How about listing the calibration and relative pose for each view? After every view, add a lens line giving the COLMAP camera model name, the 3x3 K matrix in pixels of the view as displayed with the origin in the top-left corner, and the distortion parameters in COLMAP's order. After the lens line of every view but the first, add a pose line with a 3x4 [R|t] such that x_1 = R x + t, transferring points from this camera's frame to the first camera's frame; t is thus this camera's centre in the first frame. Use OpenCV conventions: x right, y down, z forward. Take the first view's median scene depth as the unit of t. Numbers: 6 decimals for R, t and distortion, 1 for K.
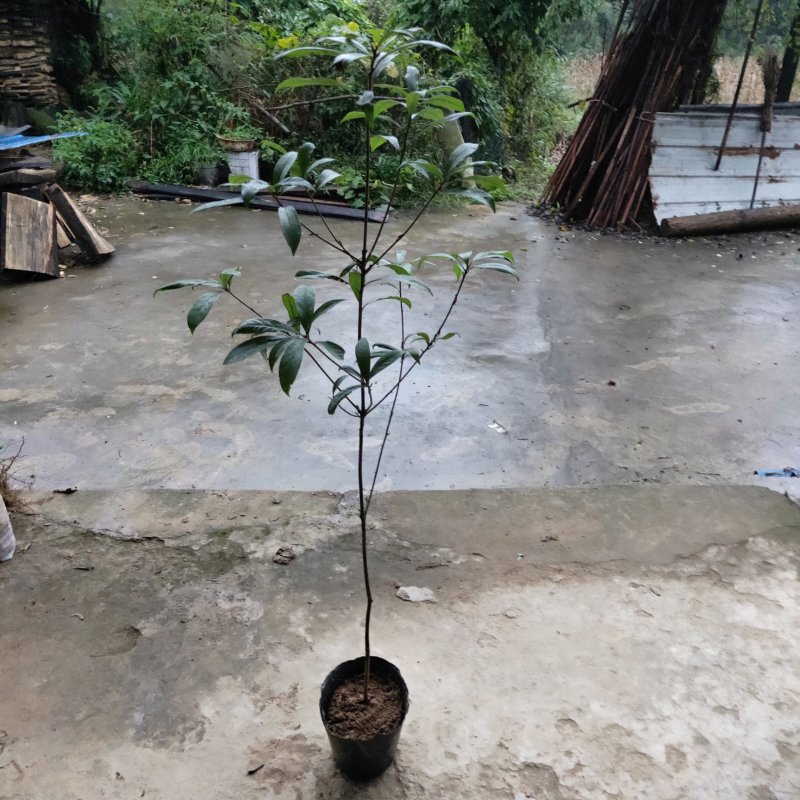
lens RADIAL K [[820.7, 0, 397.7], [0, 820.7, 399.6], [0, 0, 1]] dist [0.042264, 0.000000]
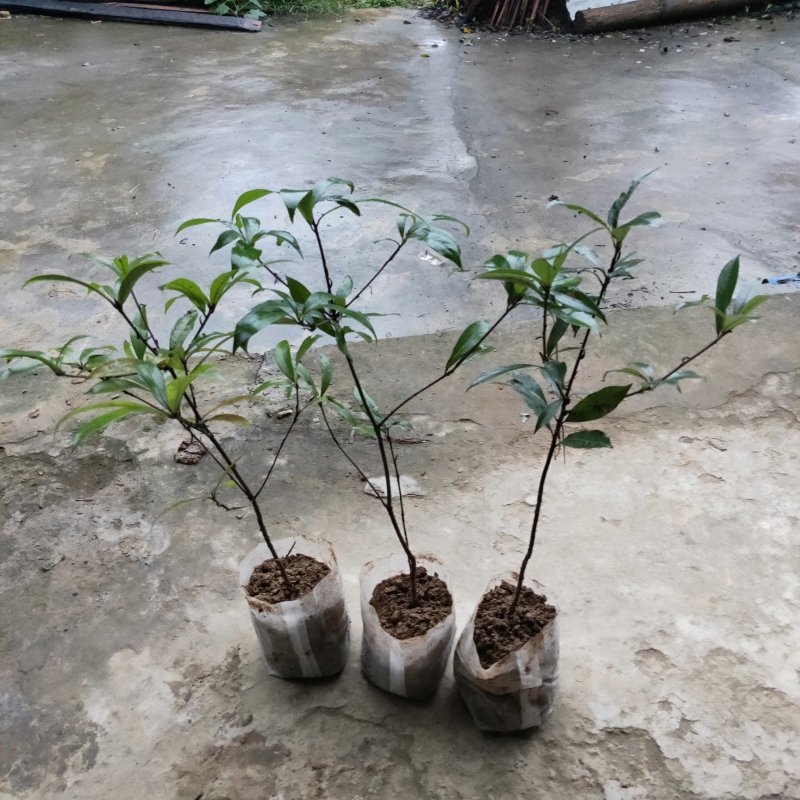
lens RADIAL K [[820.7, 0, 401.1], [0, 820.7, 398.0], [0, 0, 1]] dist [0.042264, 0.000000]
pose [[0.987123, -0.100253, 0.124651, -0.046216], [0.077048, 0.980875, 0.178741, 0.037291], [-0.140187, -0.166835, 0.975968, 0.314377]]
